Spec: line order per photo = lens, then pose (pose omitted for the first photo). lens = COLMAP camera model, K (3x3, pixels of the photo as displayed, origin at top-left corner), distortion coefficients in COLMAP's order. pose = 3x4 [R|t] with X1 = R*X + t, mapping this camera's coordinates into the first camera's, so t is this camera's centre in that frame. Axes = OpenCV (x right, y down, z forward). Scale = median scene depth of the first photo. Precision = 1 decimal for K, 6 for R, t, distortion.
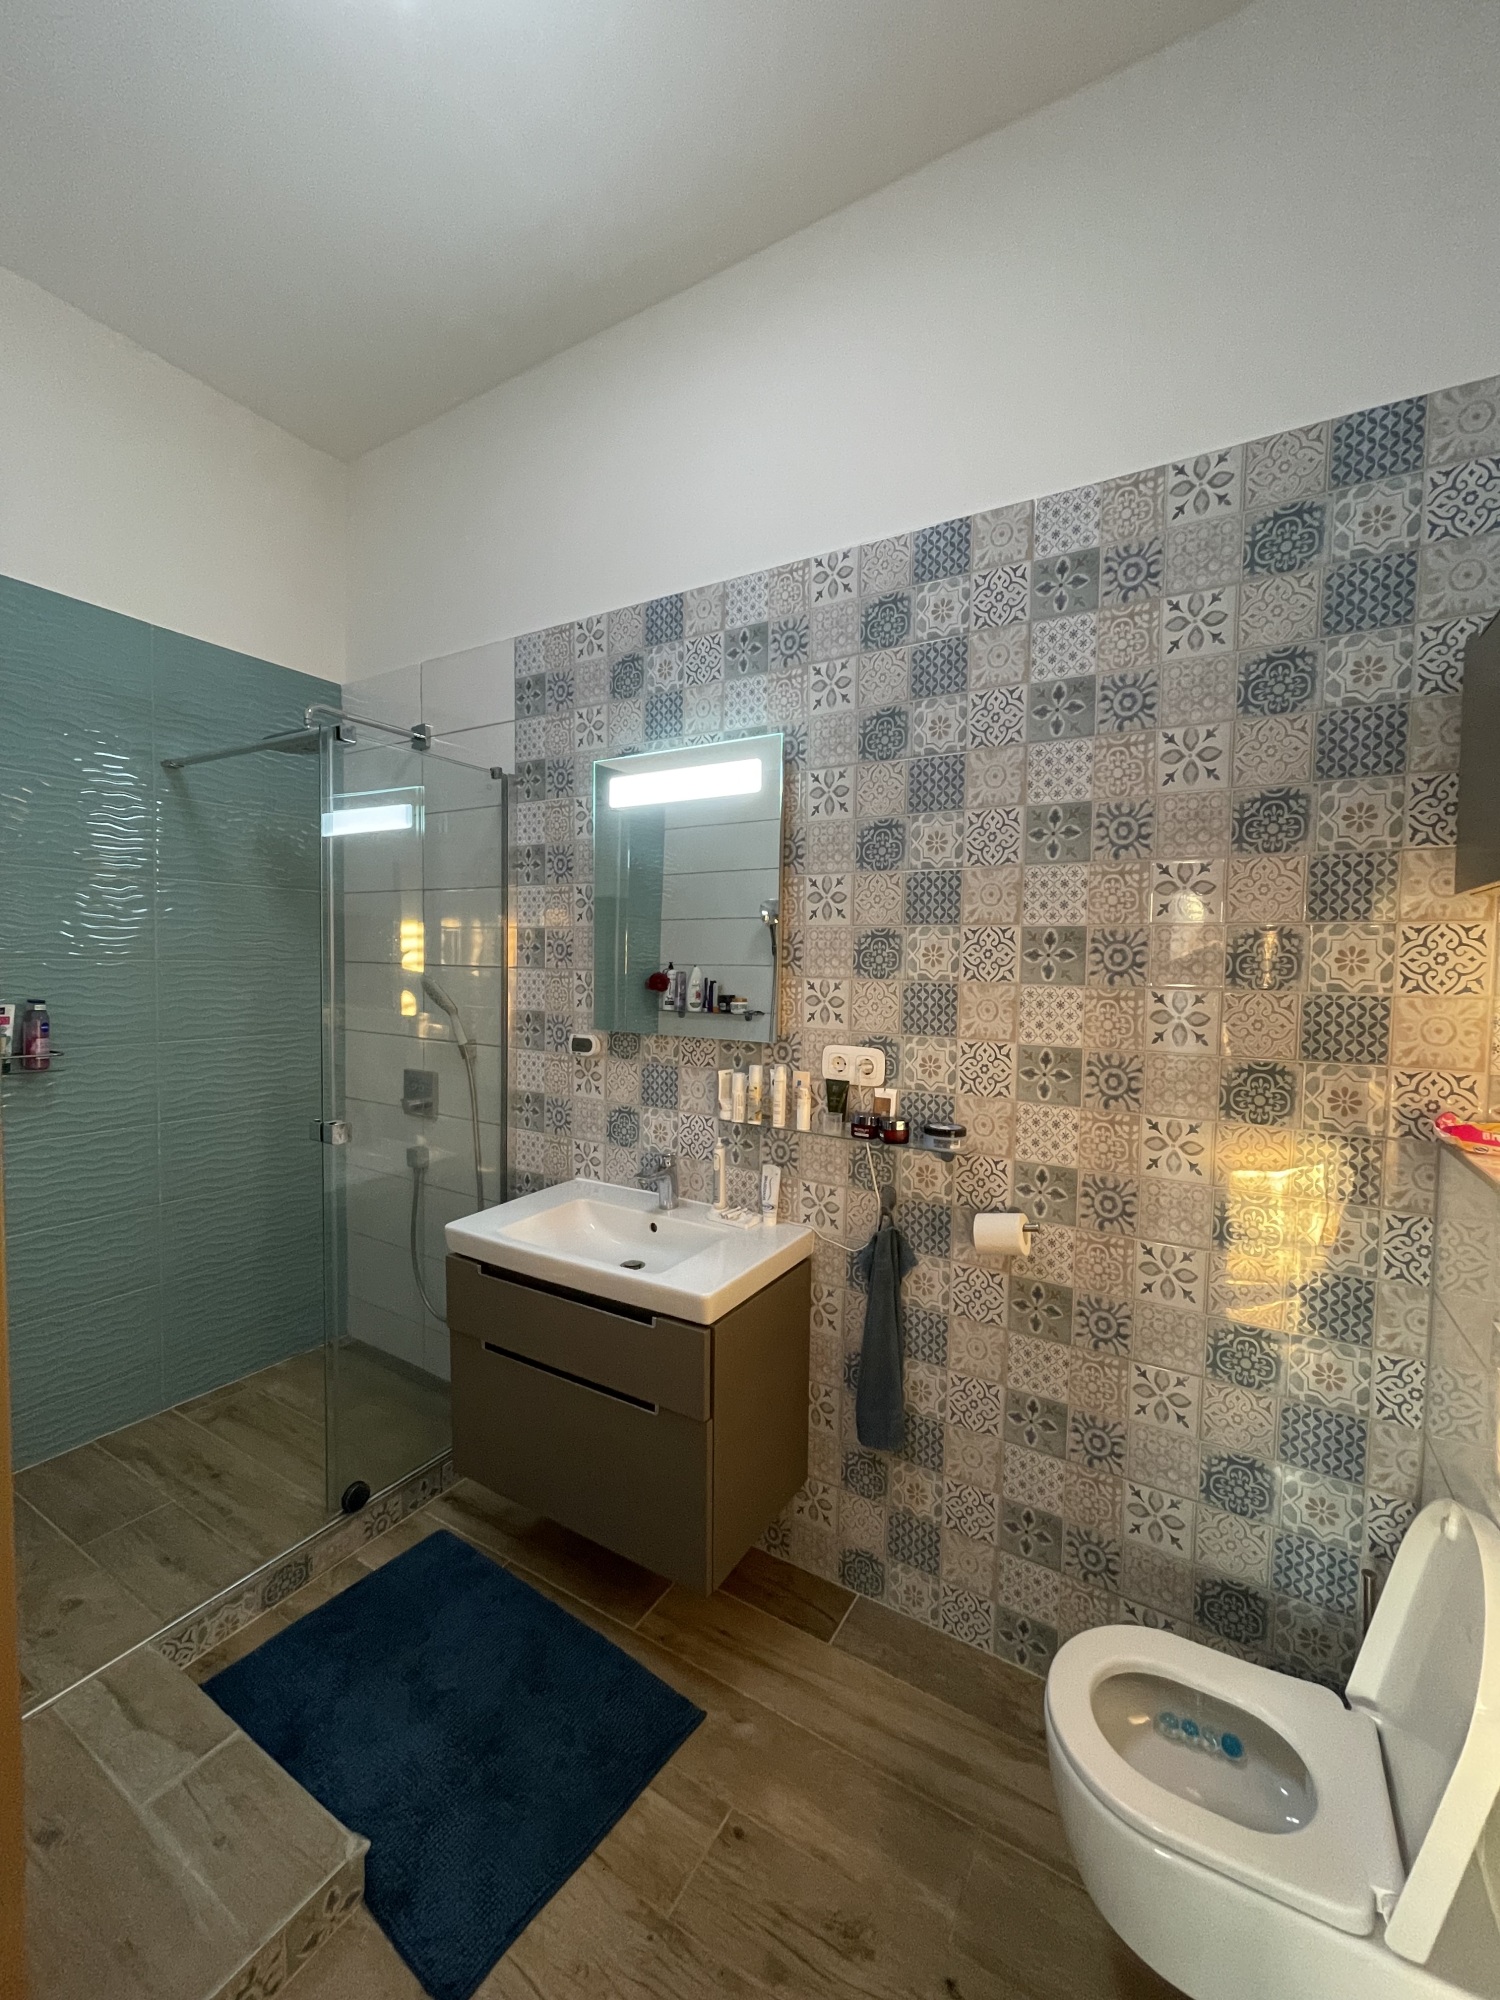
lens RADIAL K [[802.2, 0, 745.6], [0, 802.2, 1002.0], [0, 0, 1]] dist [0.006792, -0.003437]
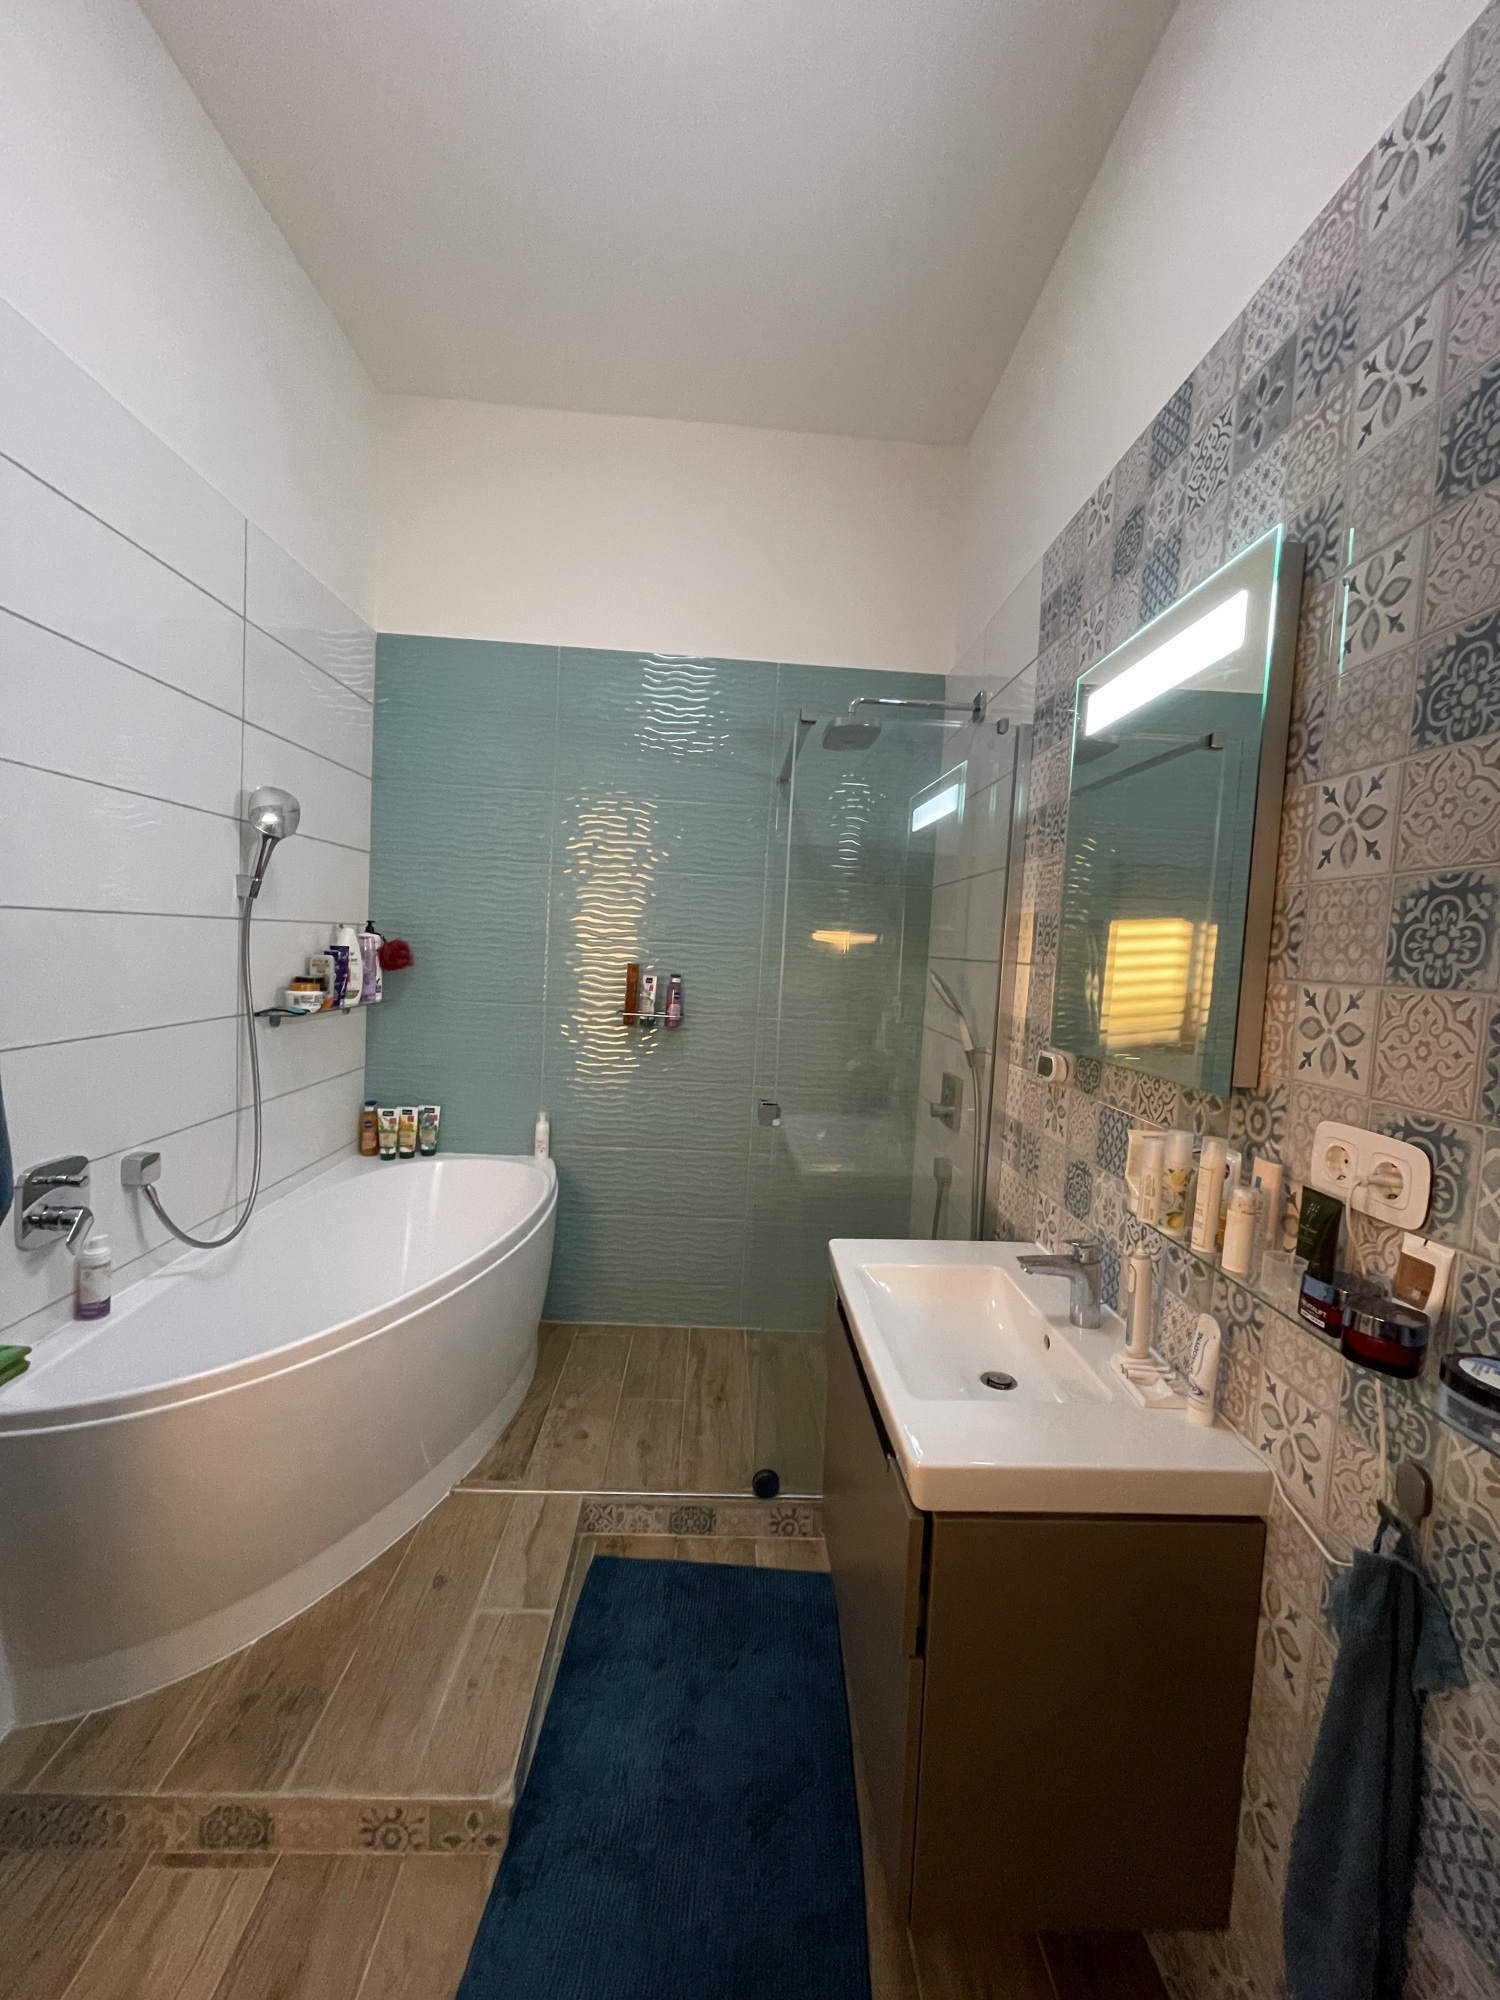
lens RADIAL K [[802.2, 0, 753.6], [0, 802.2, 997.6], [0, 0, 1]] dist [0.006792, -0.003437]
pose [[0.549098, 0.062789, -0.833396, 0.315862], [-0.085321, 0.996175, 0.018838, -0.000608], [0.831392, 0.060763, 0.552355, 0.425359]]
